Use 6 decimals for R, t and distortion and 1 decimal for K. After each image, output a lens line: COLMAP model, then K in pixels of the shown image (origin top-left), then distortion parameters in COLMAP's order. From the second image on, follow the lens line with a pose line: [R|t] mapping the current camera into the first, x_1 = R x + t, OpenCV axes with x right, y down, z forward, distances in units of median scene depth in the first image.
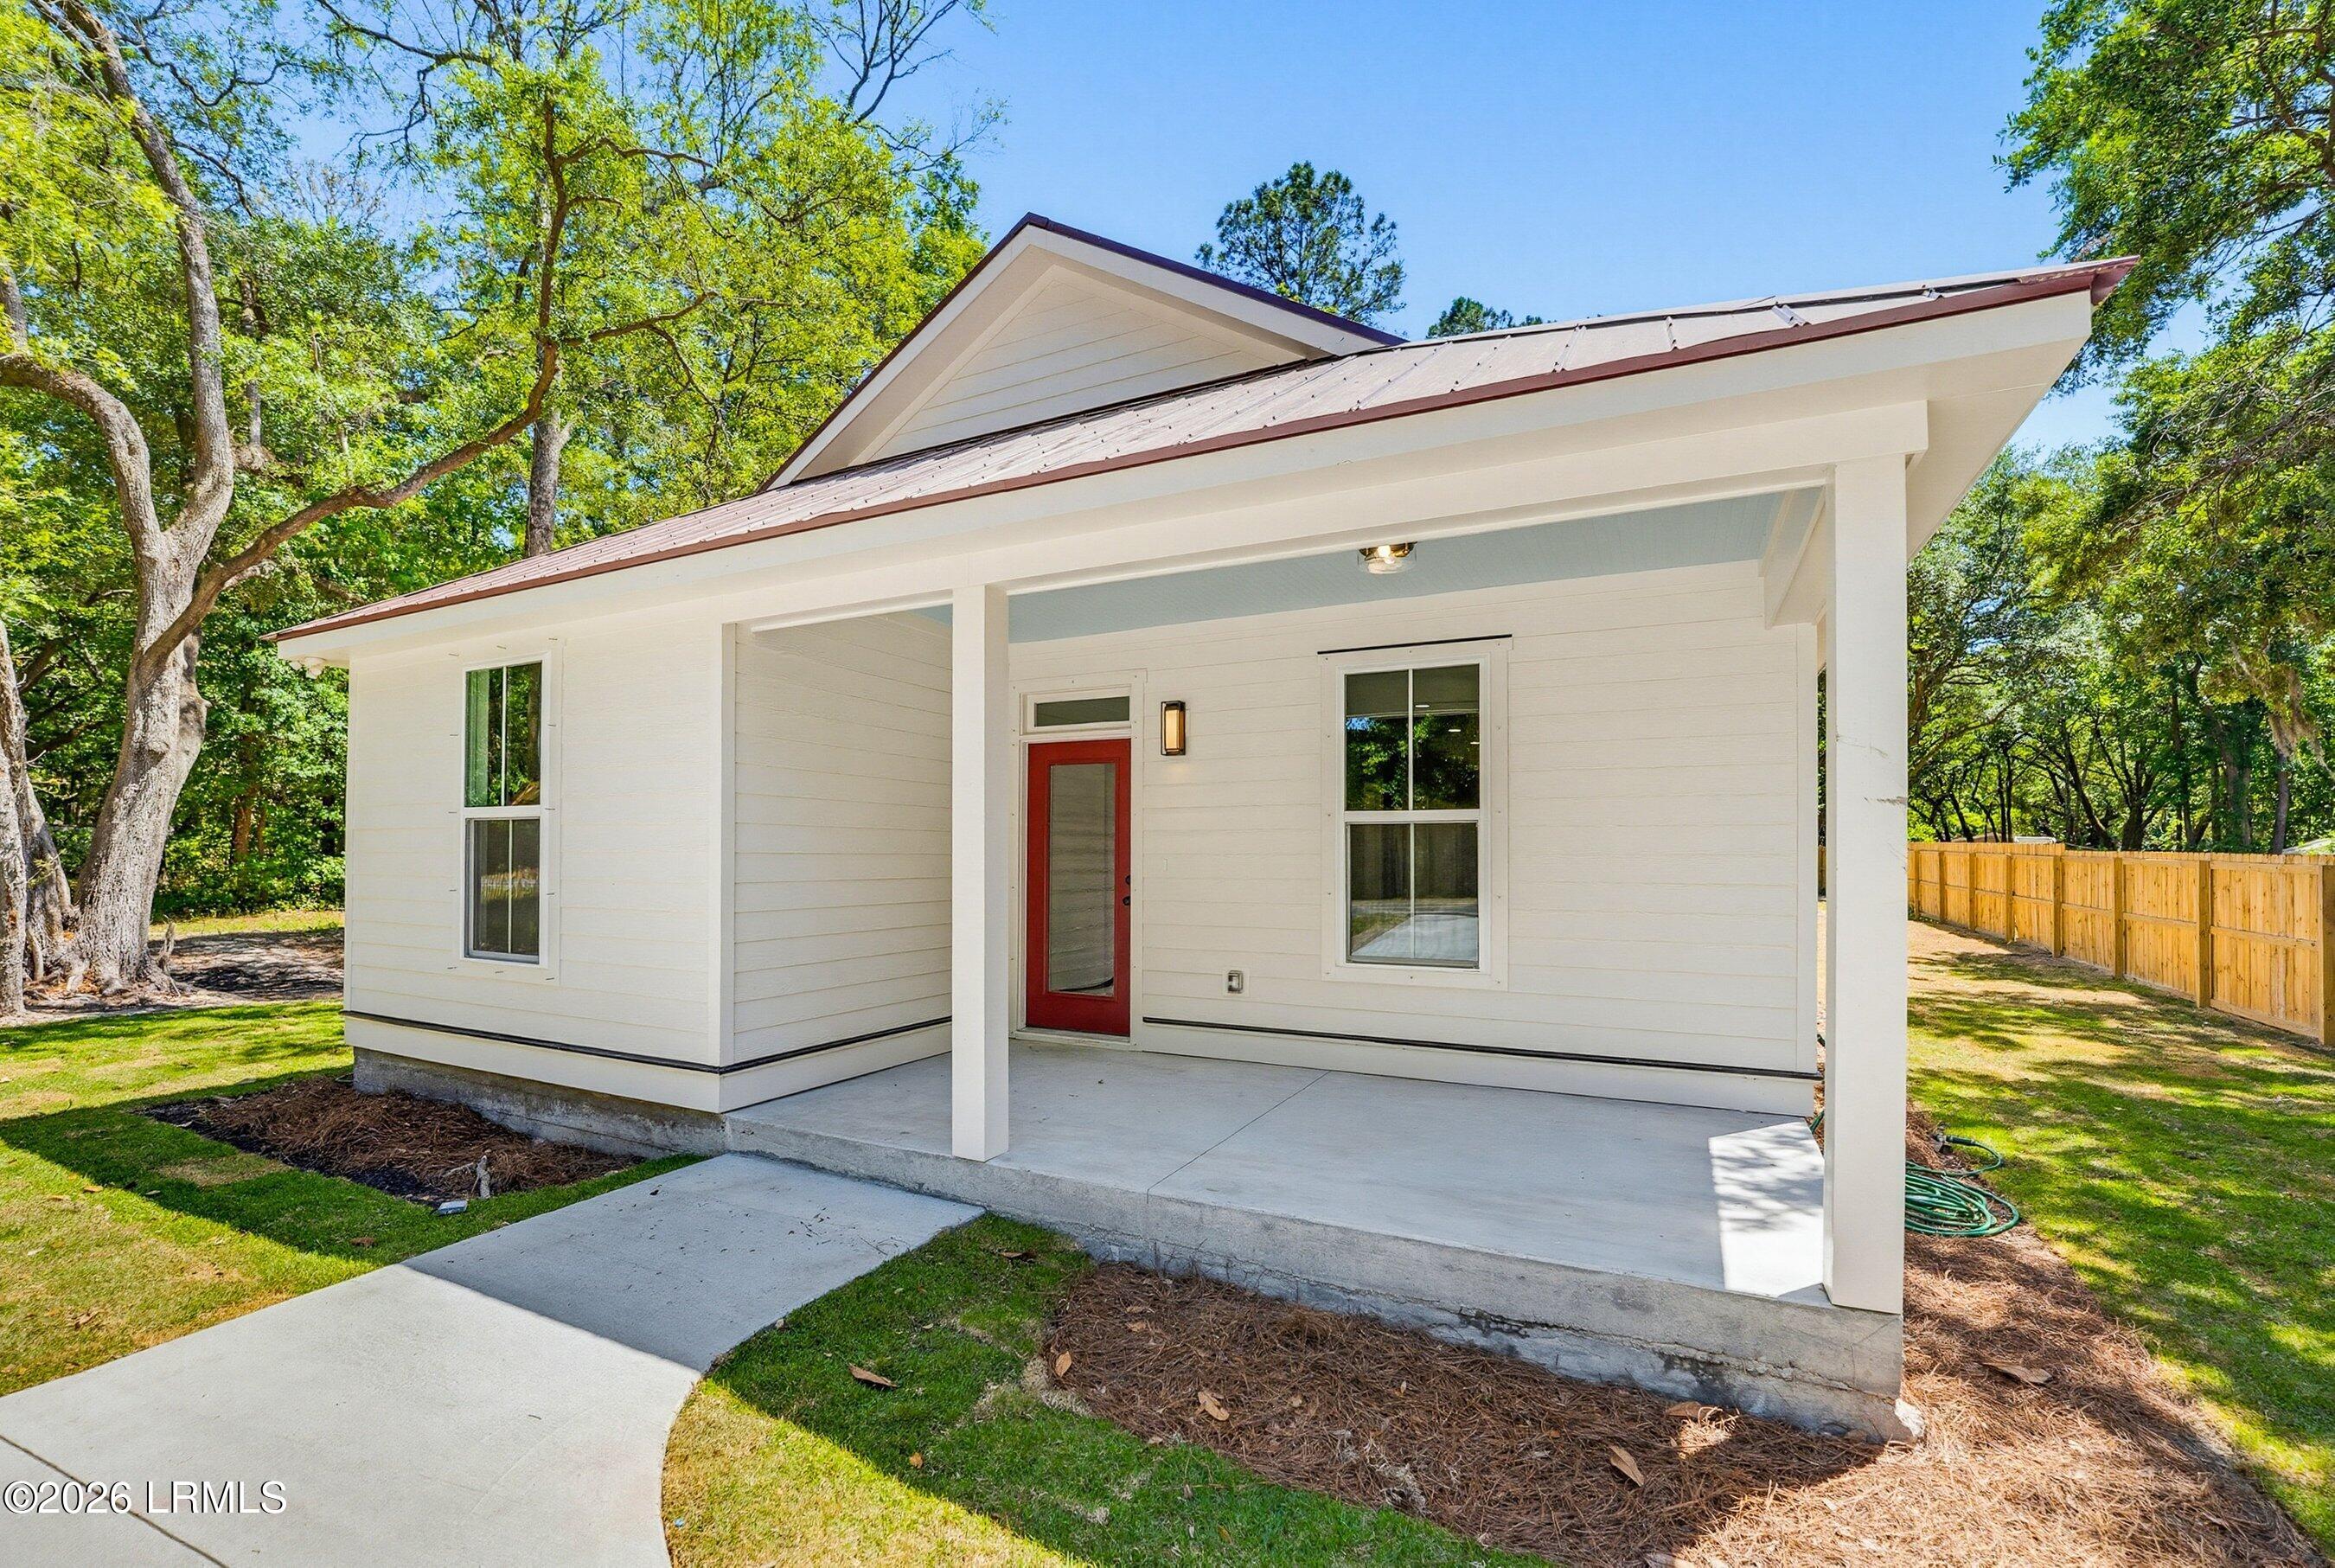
lens RADIAL K [[966.6, 0, 1152.1], [0, 966.6, 829.9], [0, 0, 1]] dist [-0.011661, 0.000041]
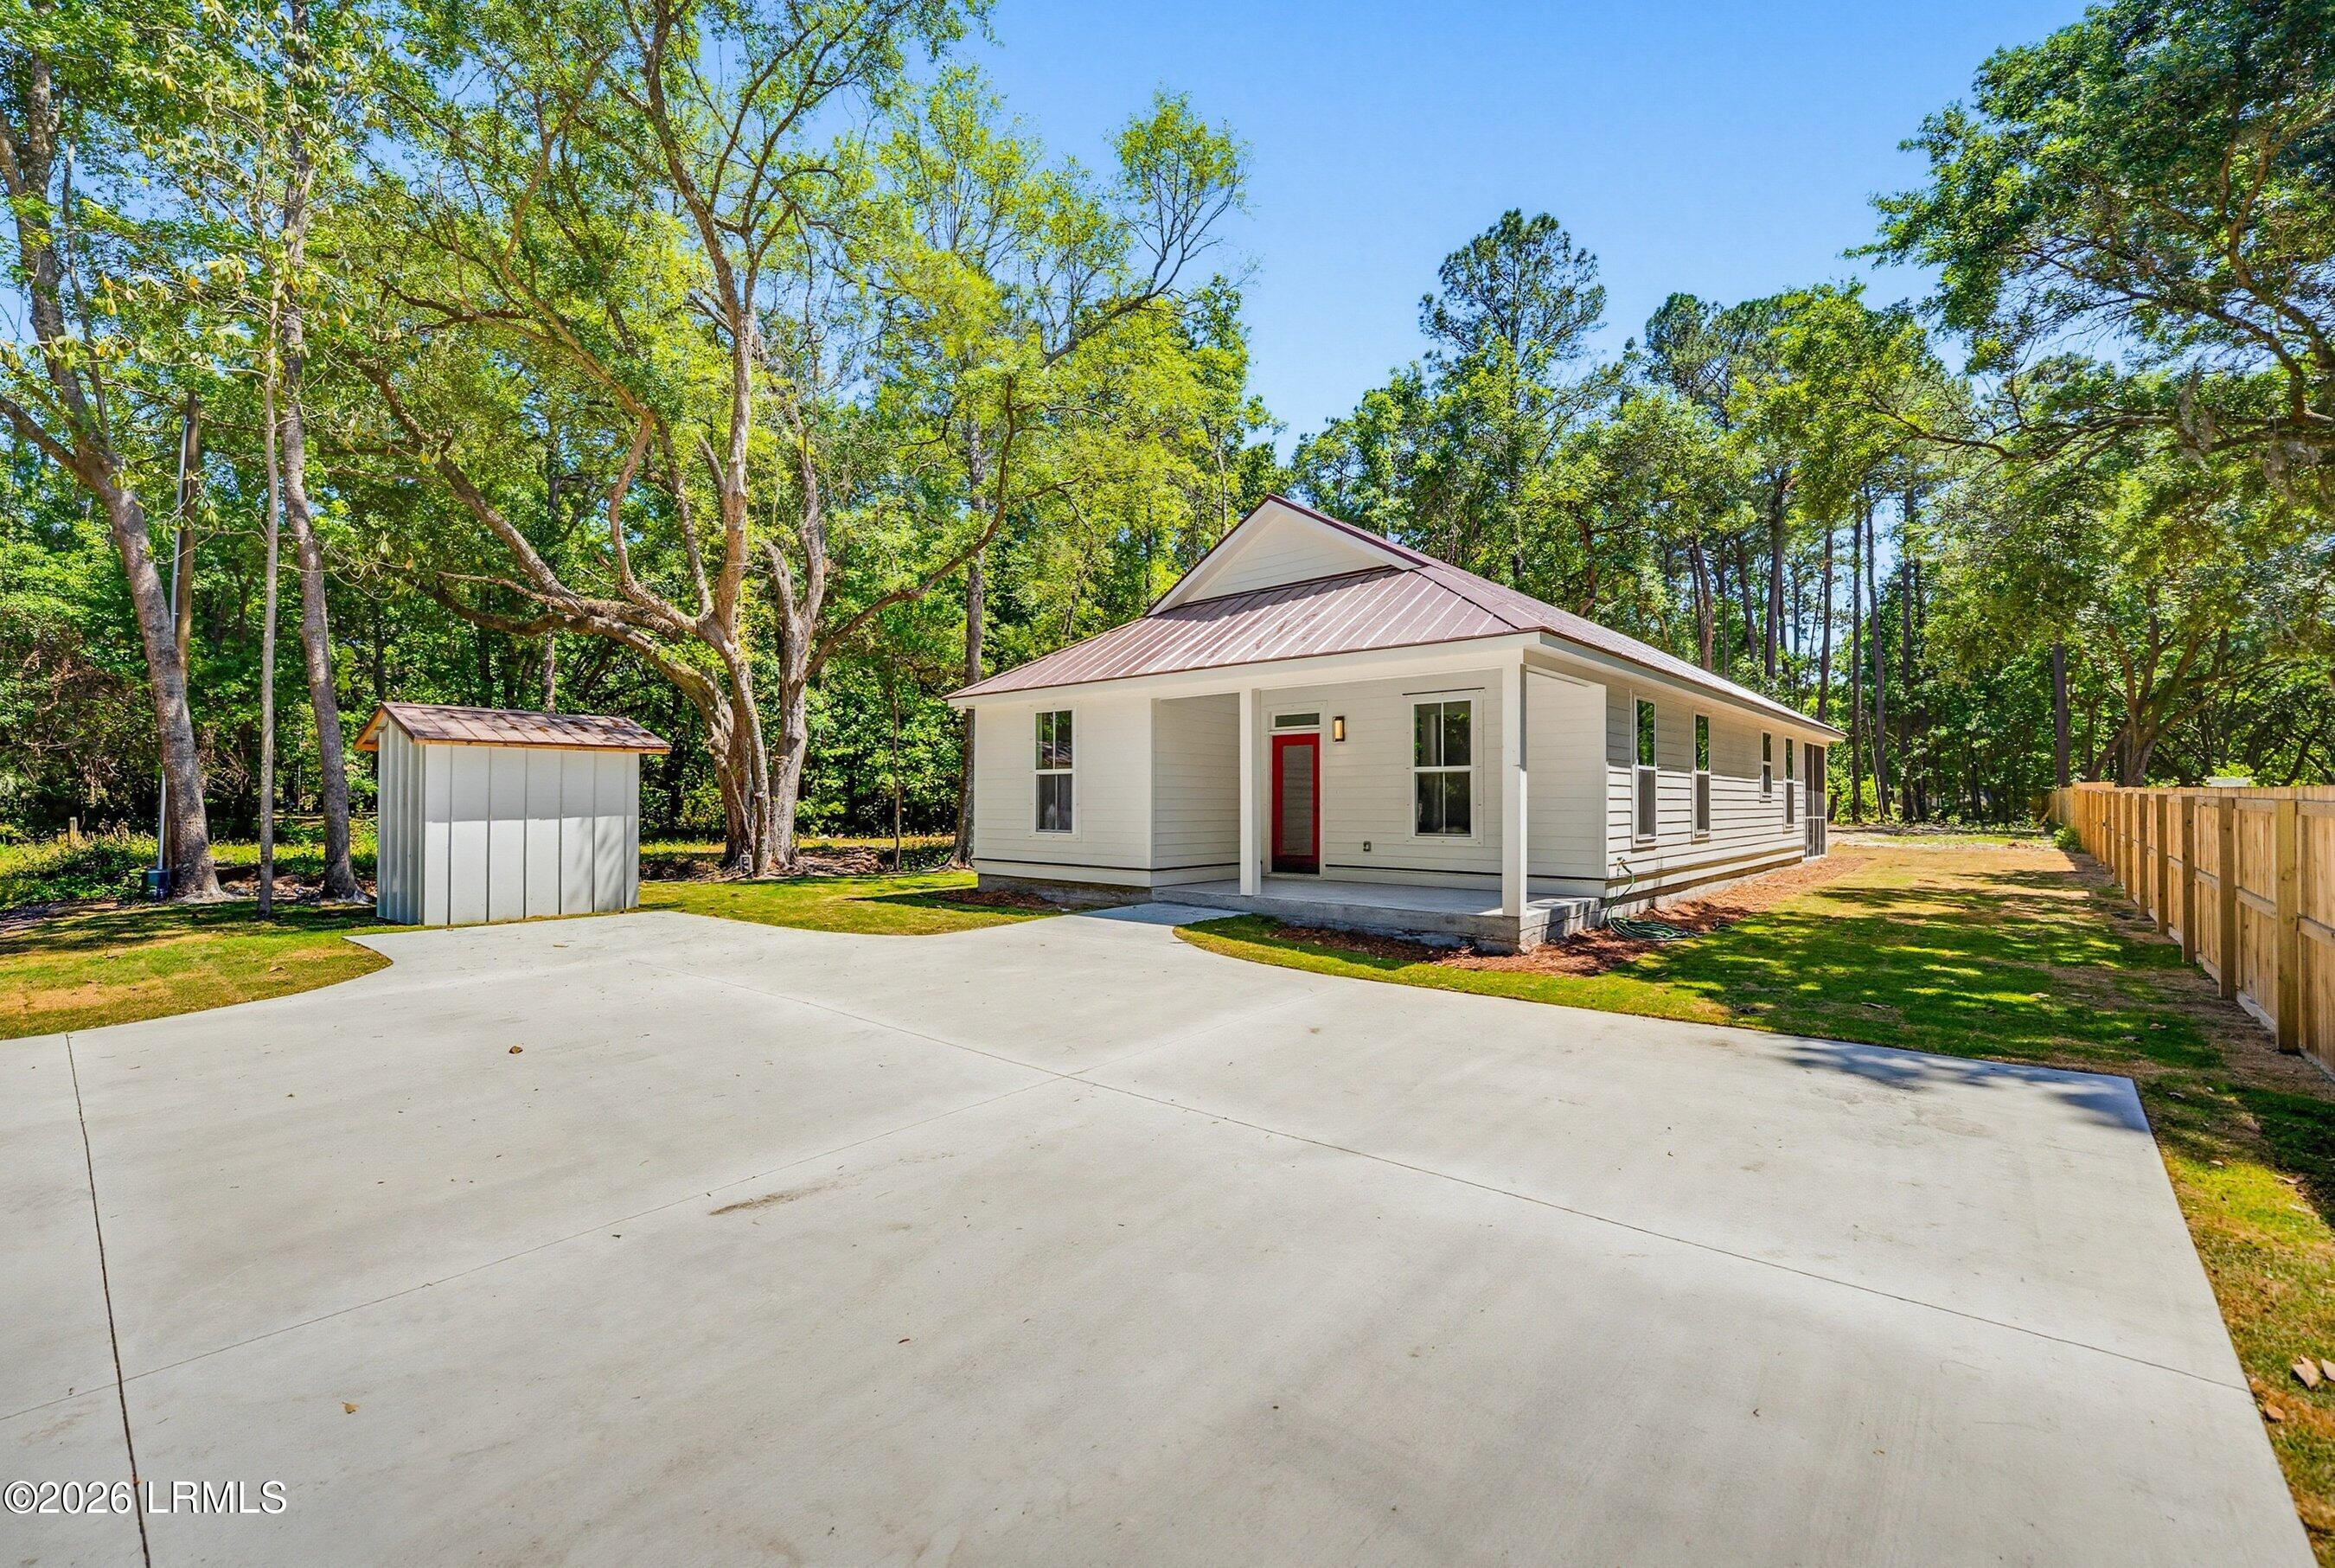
lens RADIAL K [[966.6, 0, 1152.1], [0, 966.6, 829.9], [0, 0, 1]] dist [-0.011661, 0.000041]
pose [[0.964912, 0.006679, -0.262488, 0.163784], [0.005770, 0.998896, 0.046626, 0.014962], [0.262509, -0.046504, 0.963808, -1.045757]]
